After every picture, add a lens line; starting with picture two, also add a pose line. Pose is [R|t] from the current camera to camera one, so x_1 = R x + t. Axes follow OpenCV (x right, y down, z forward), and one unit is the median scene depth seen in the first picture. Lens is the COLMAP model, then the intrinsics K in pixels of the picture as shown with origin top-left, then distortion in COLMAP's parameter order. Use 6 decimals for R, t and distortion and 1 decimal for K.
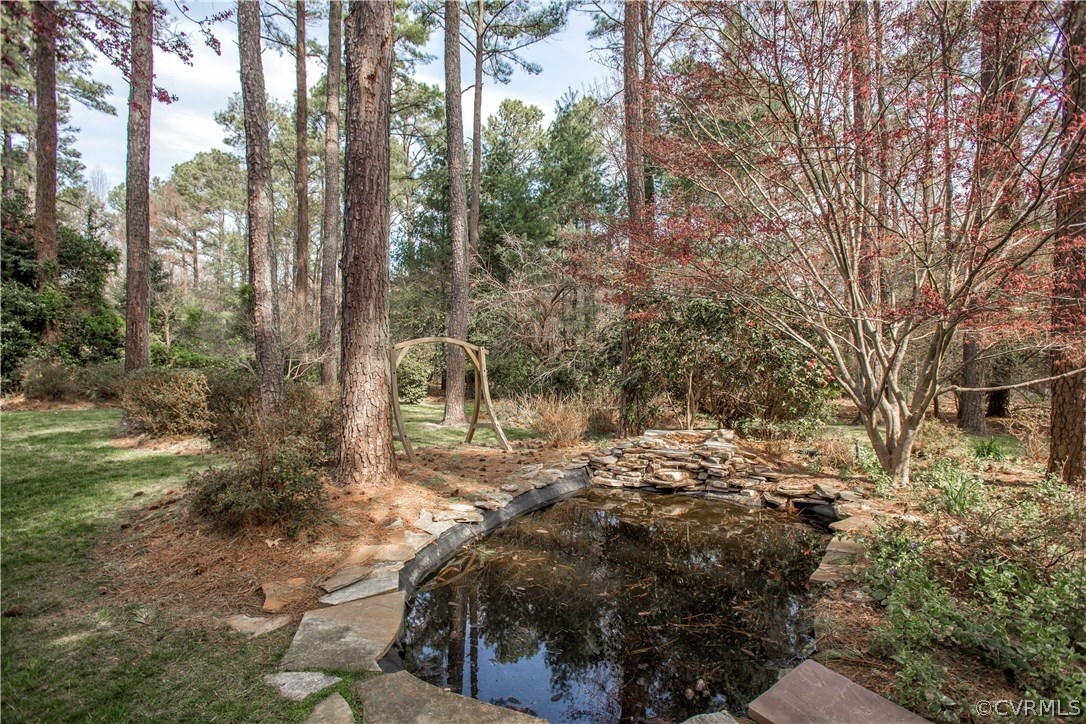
lens RADIAL K [[487.7, 0, 547.2], [0, 487.7, 366.8], [0, 0, 1]] dist [-0.019126, 0.002138]
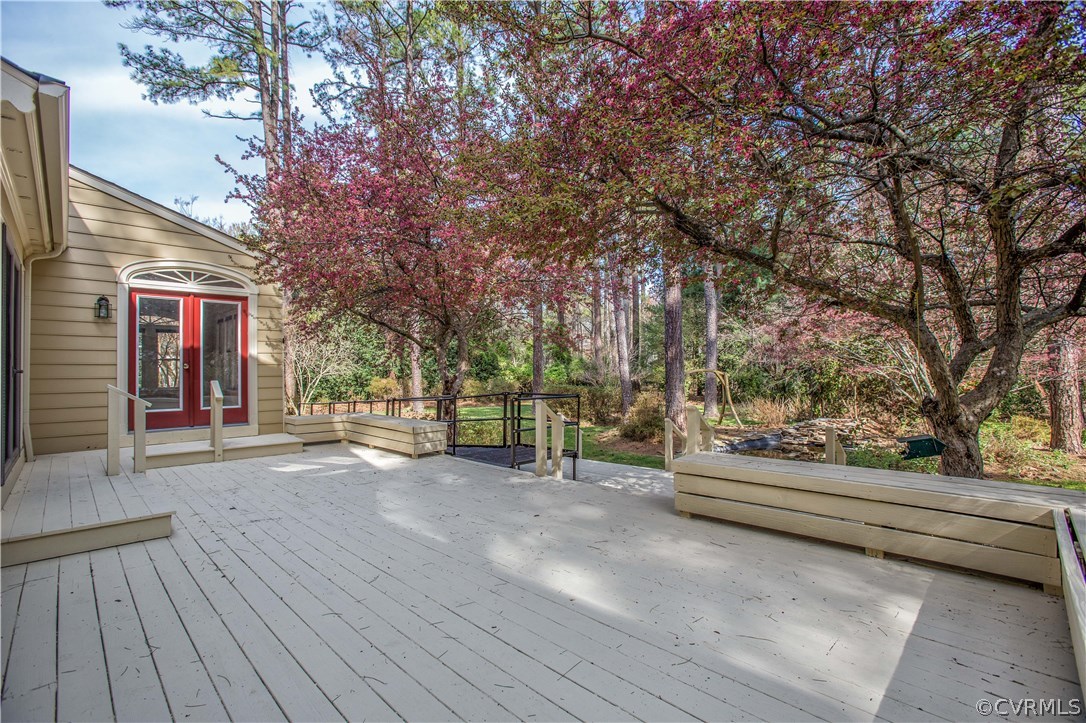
lens RADIAL K [[487.7, 0, 545.1], [0, 487.7, 370.1], [0, 0, 1]] dist [-0.019126, 0.002138]
pose [[0.875227, -0.017860, -0.483382, 0.200688], [0.015568, 0.999840, -0.008755, -0.054340], [0.483461, 0.000138, 0.875366, -1.194094]]
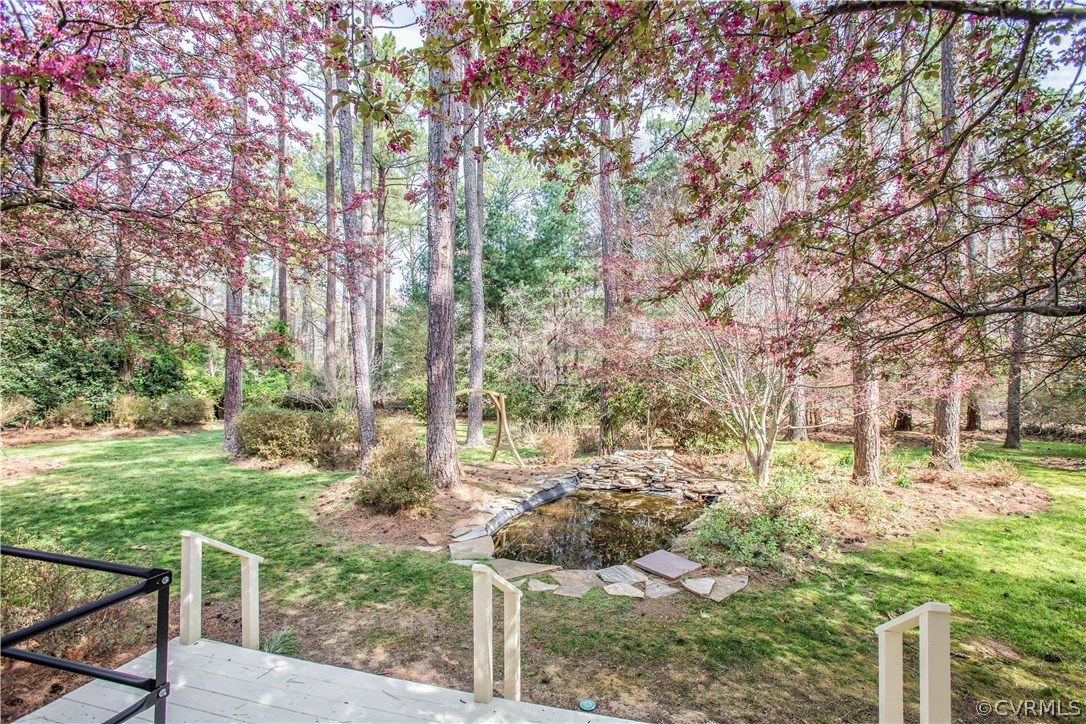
lens RADIAL K [[487.7, 0, 542.3], [0, 487.7, 367.5], [0, 0, 1]] dist [-0.019126, 0.002138]
pose [[0.999865, -0.014477, 0.007833, -0.032635], [0.014624, 0.999713, -0.018980, -0.109030], [-0.007556, 0.019092, 0.999789, -0.534664]]
